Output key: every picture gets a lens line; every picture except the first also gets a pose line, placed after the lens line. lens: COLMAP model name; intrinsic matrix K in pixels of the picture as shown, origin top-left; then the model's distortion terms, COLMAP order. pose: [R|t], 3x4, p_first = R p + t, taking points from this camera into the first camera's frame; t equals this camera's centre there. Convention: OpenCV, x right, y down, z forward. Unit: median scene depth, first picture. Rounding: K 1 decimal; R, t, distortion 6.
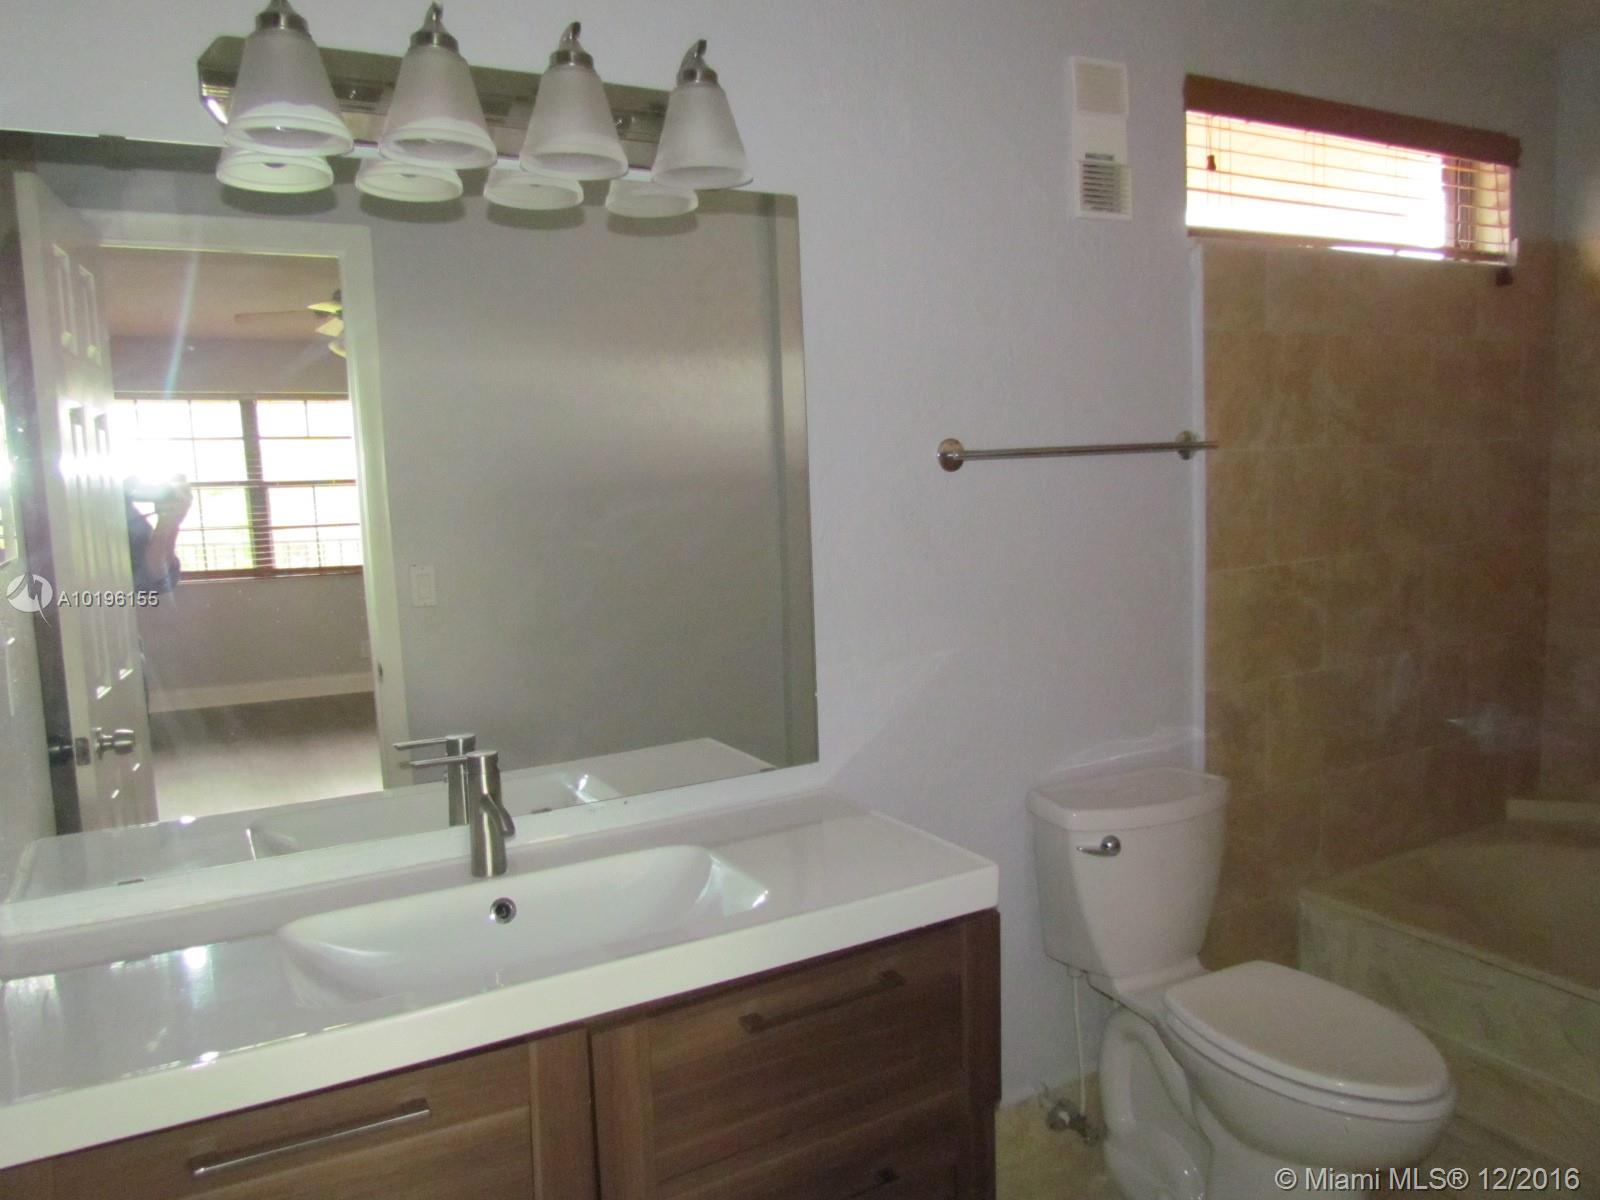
lens RADIAL K [[1125.0, 0, 805.7], [0, 1125.0, 600.5], [0, 0, 1]] dist [-0.019678, 0.006446]
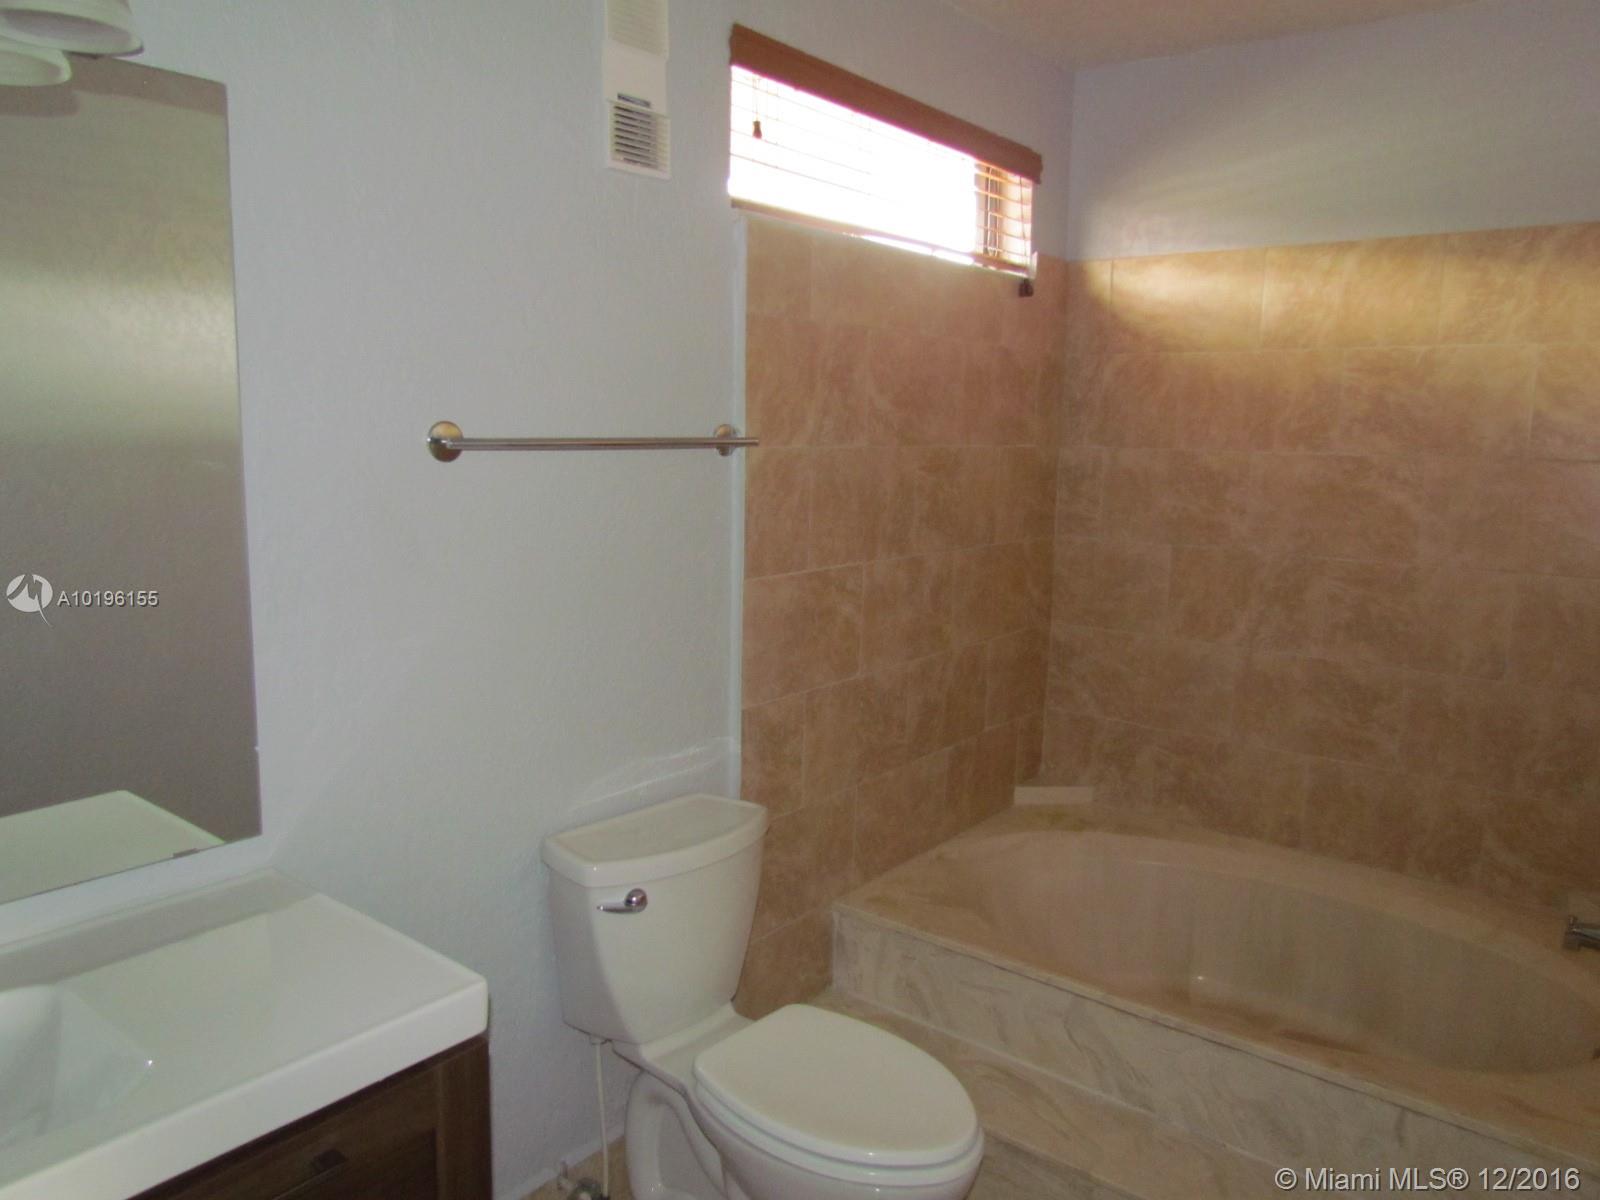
lens RADIAL K [[1116.7, 0, 801.0], [0, 1116.7, 573.0], [0, 0, 1]] dist [-0.041757, -0.001014]
pose [[0.924205, 0.008581, 0.381801, 0.052539], [-0.013857, 0.999843, 0.011073, -0.040247], [-0.381646, -0.015525, 0.924178, 0.143105]]
